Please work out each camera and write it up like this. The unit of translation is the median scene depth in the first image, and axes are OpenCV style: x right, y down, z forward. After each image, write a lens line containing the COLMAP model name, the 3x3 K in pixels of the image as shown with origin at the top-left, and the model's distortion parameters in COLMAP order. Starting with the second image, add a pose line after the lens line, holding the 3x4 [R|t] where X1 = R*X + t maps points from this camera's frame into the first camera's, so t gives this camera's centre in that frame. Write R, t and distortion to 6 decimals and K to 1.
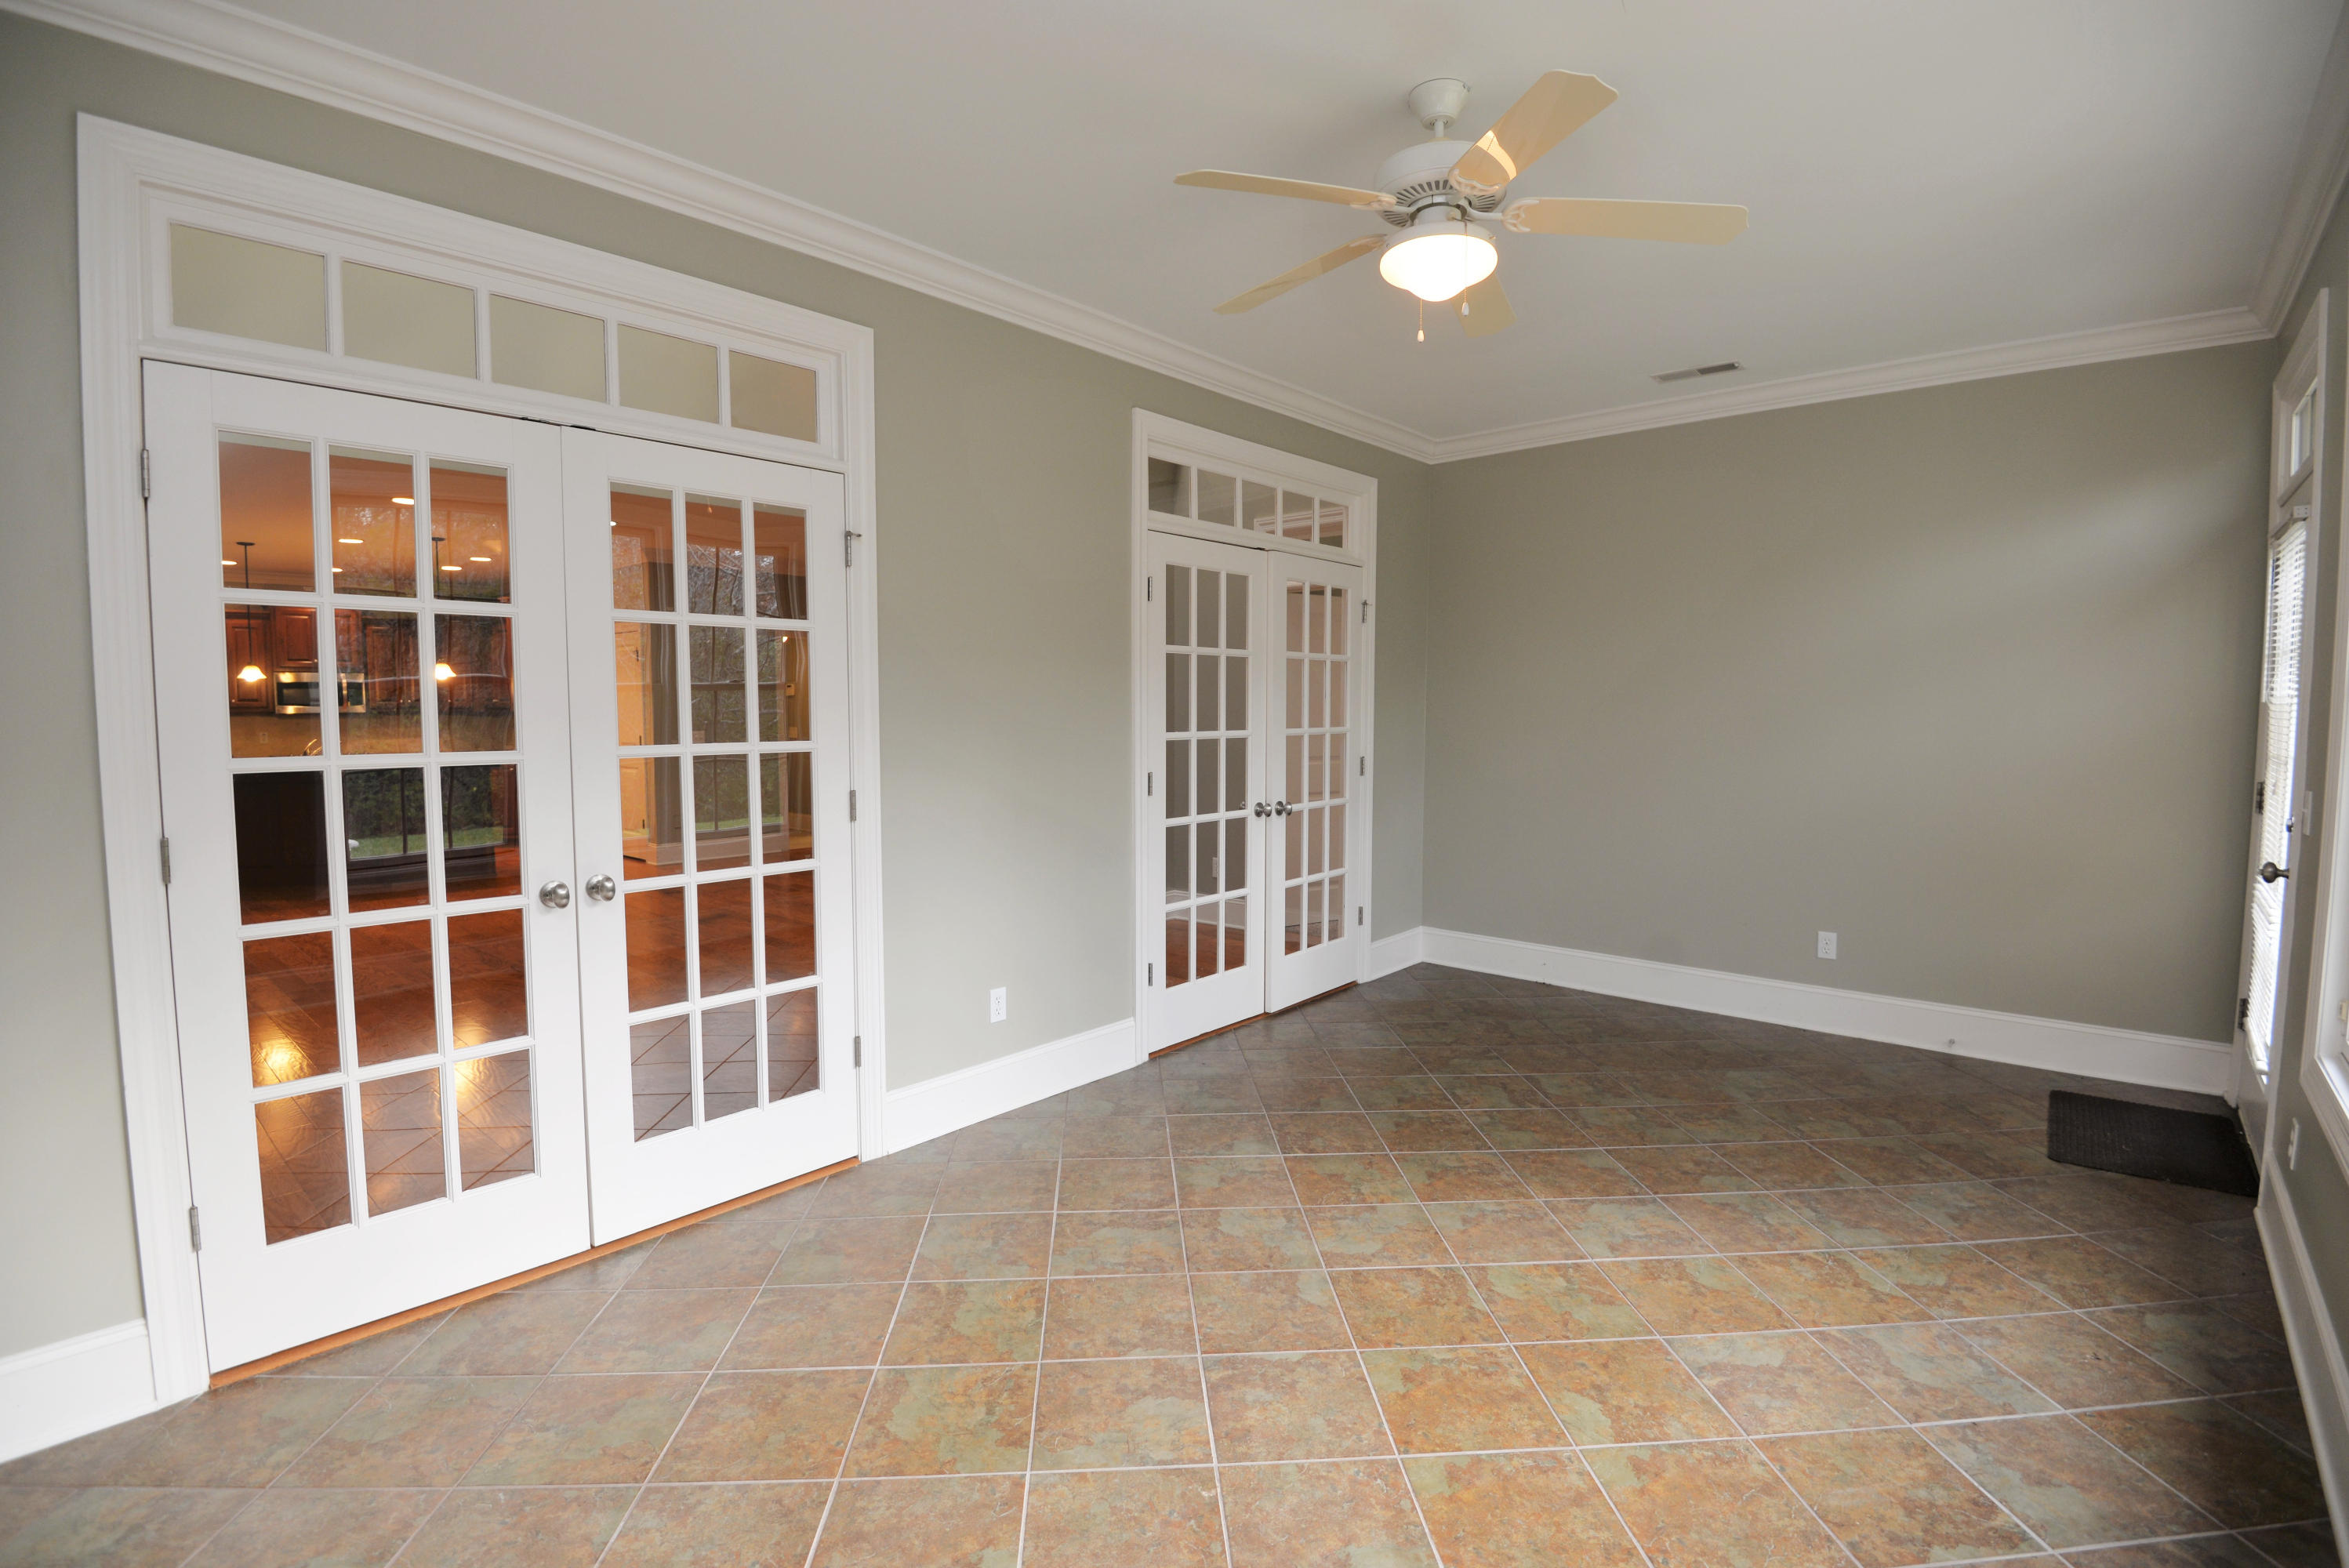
lens RADIAL K [[1082.5, 0, 1176.2], [0, 1082.5, 782.5], [0, 0, 1]] dist [0.002047, -0.027224]
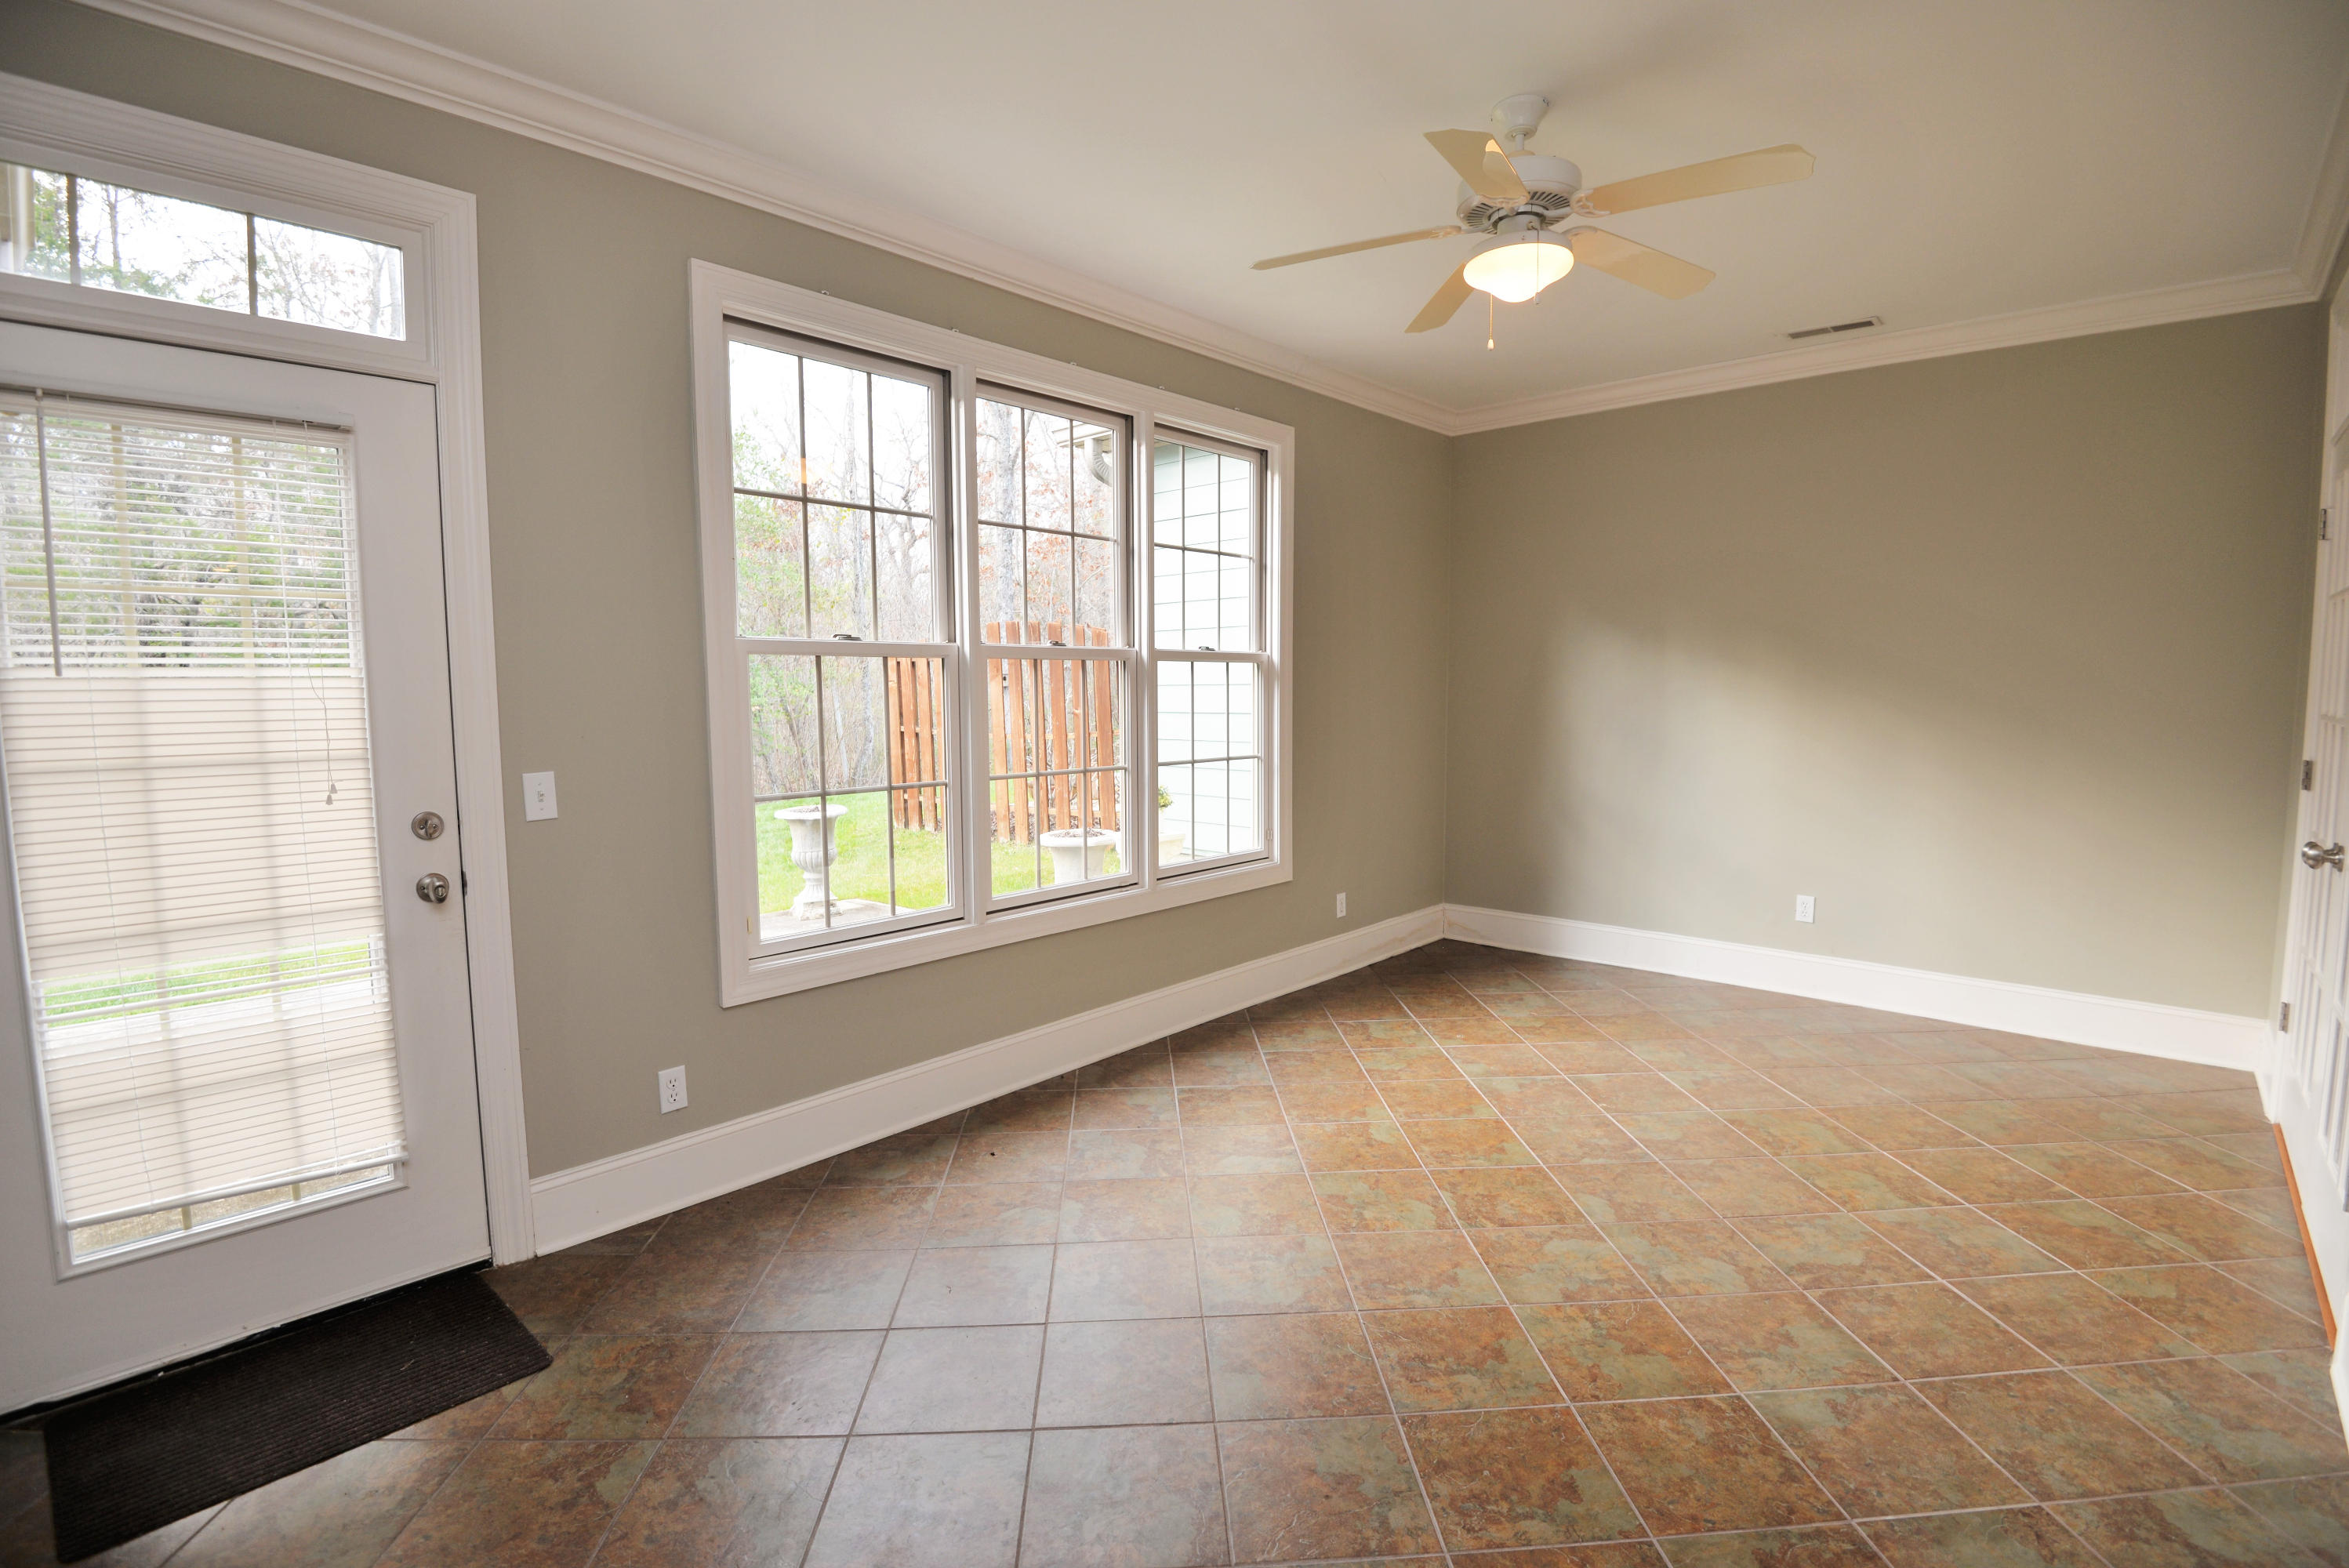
lens RADIAL K [[1082.5, 0, 1176.2], [0, 1082.5, 782.5], [0, 0, 1]] dist [0.002047, -0.027224]
pose [[-0.999825, 0.001506, 0.018669, 0.462557], [0.004484, 0.987024, 0.160512, -0.118639], [-0.018185, 0.160568, -0.986857, 1.755682]]
